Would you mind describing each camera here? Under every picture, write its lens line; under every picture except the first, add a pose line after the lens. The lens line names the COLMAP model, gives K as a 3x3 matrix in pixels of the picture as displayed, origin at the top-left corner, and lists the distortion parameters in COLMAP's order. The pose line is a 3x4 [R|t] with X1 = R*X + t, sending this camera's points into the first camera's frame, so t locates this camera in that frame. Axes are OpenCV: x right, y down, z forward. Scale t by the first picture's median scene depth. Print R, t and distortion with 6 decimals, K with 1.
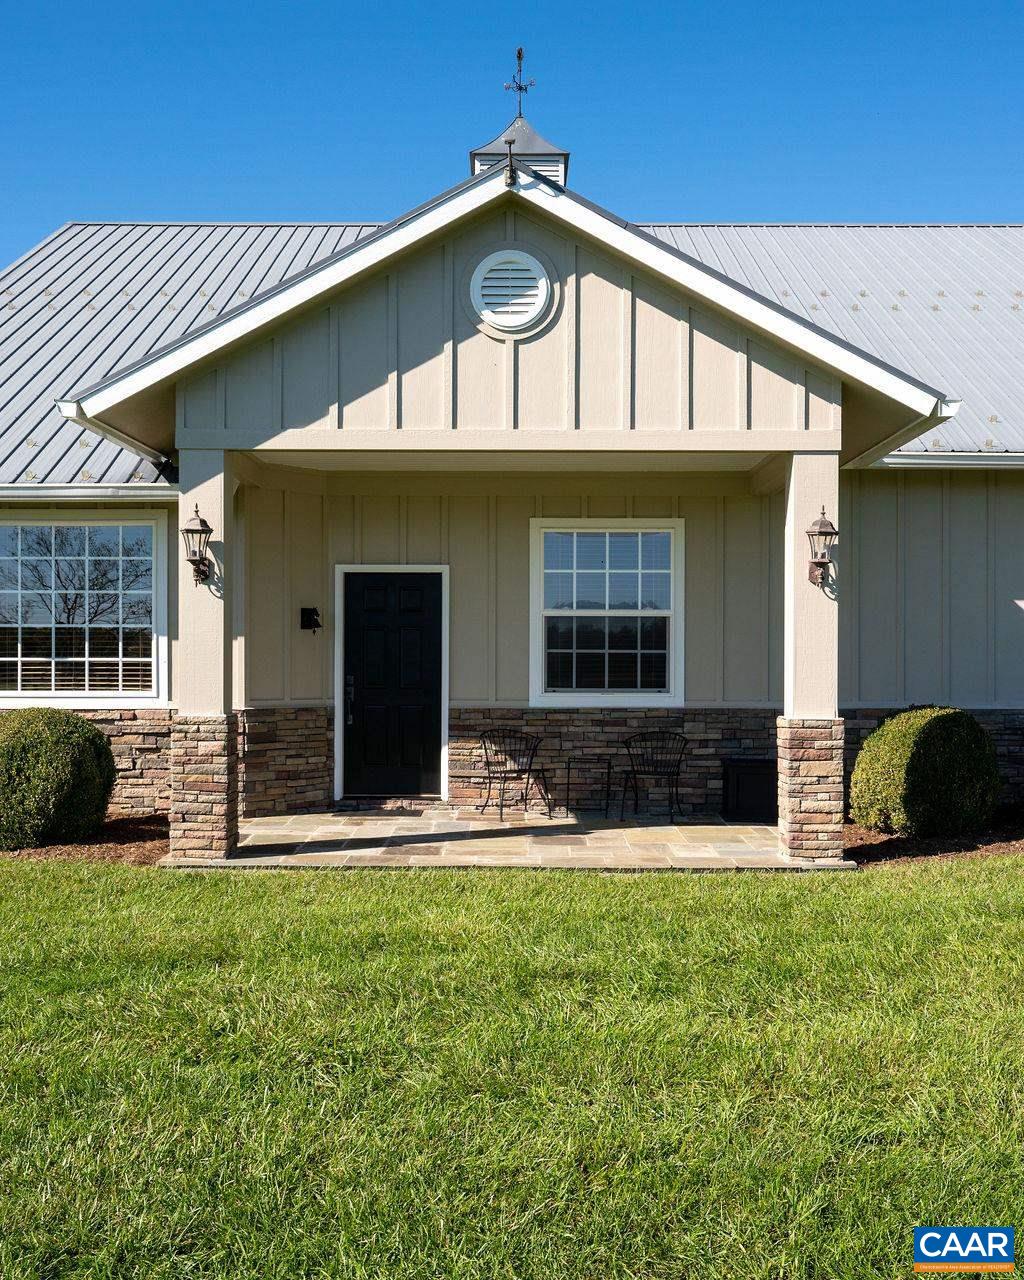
lens RADIAL K [[1273.6, 0, 511.9], [0, 1273.6, 640.9], [0, 0, 1]] dist [-0.017812, 0.000000]
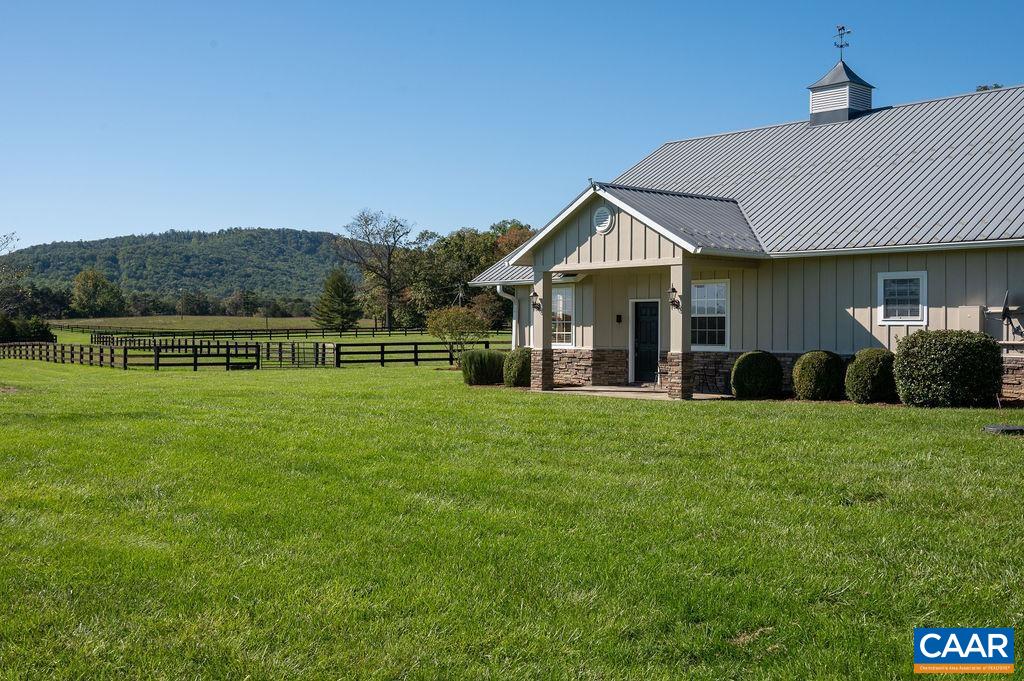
lens RADIAL K [[1120.1, 0, 512.8], [0, 1120.1, 339.9], [0, 0, 1]] dist [0.020365, 0.000000]
pose [[0.663399, 0.005930, -0.748243, 1.613967], [0.009991, 0.999809, 0.016783, -0.014865], [0.748199, -0.018609, 0.663213, -0.873829]]
